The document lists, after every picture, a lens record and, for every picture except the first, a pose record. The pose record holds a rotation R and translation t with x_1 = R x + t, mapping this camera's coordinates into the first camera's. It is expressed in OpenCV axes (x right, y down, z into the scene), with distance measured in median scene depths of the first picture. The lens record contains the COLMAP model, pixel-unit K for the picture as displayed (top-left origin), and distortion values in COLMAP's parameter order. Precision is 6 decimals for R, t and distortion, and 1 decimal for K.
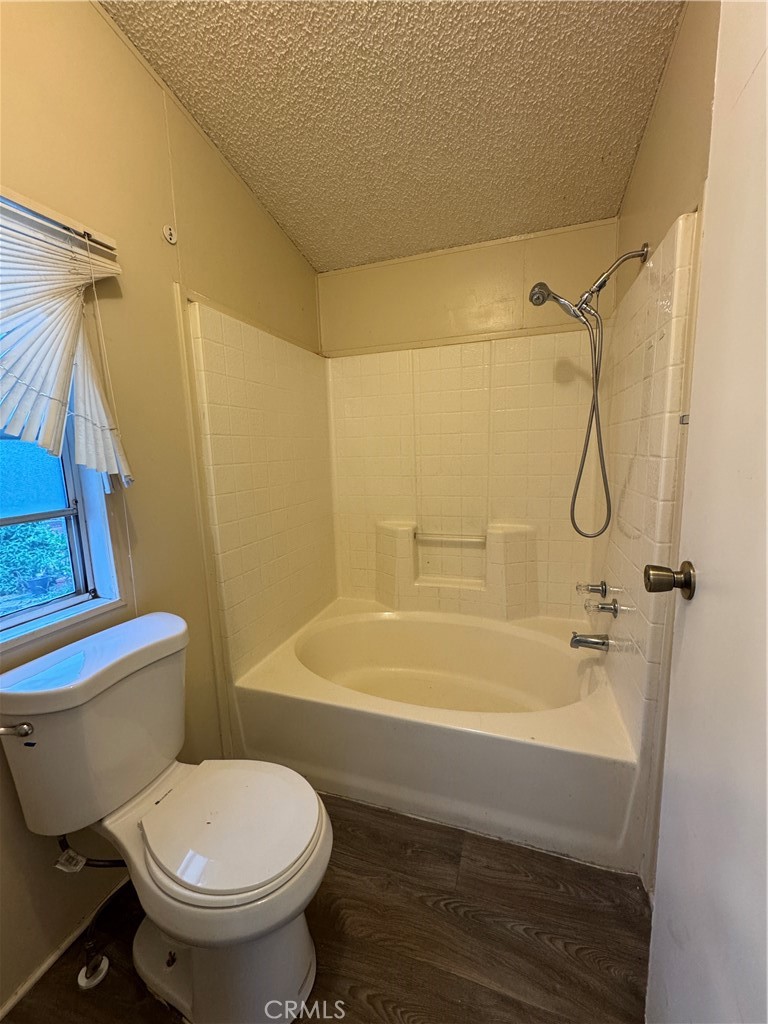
lens RADIAL K [[409.1, 0, 386.0], [0, 409.1, 511.0], [0, 0, 1]] dist [0.001332, -0.000289]
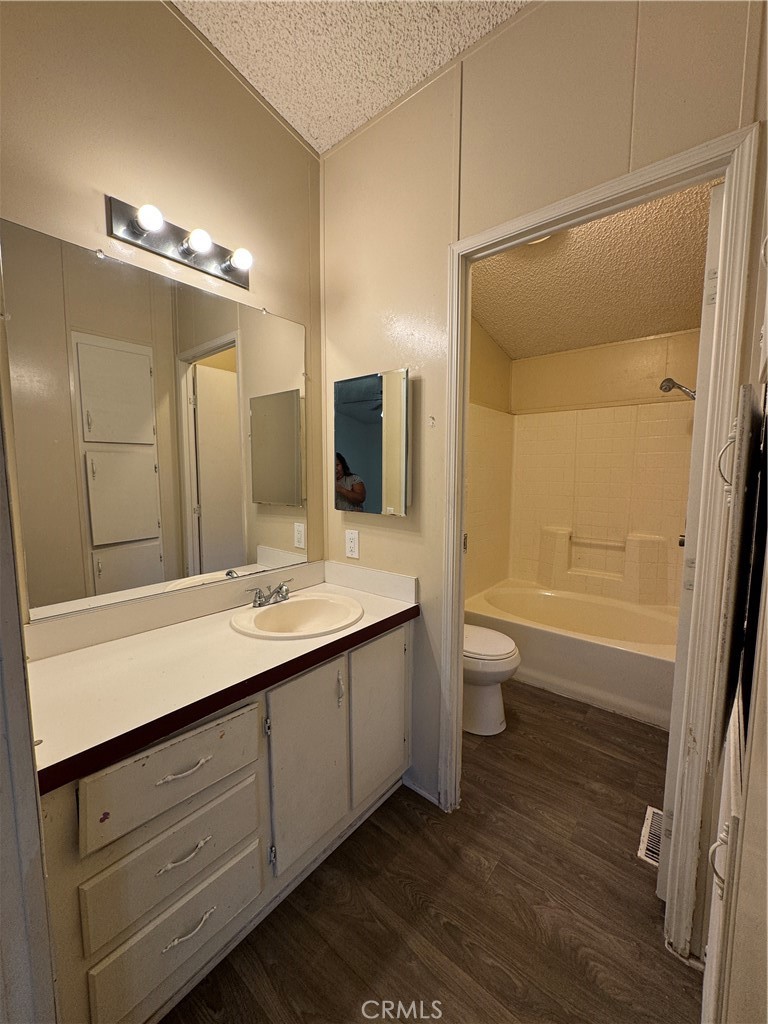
lens RADIAL K [[409.1, 0, 386.0], [0, 409.1, 511.0], [0, 0, 1]] dist [0.001332, -0.000289]
pose [[0.935563, 0.068993, -0.346354, -0.044875], [-0.088362, 0.995268, -0.040427, 0.083747], [0.341926, 0.068426, 0.937232, -0.589184]]
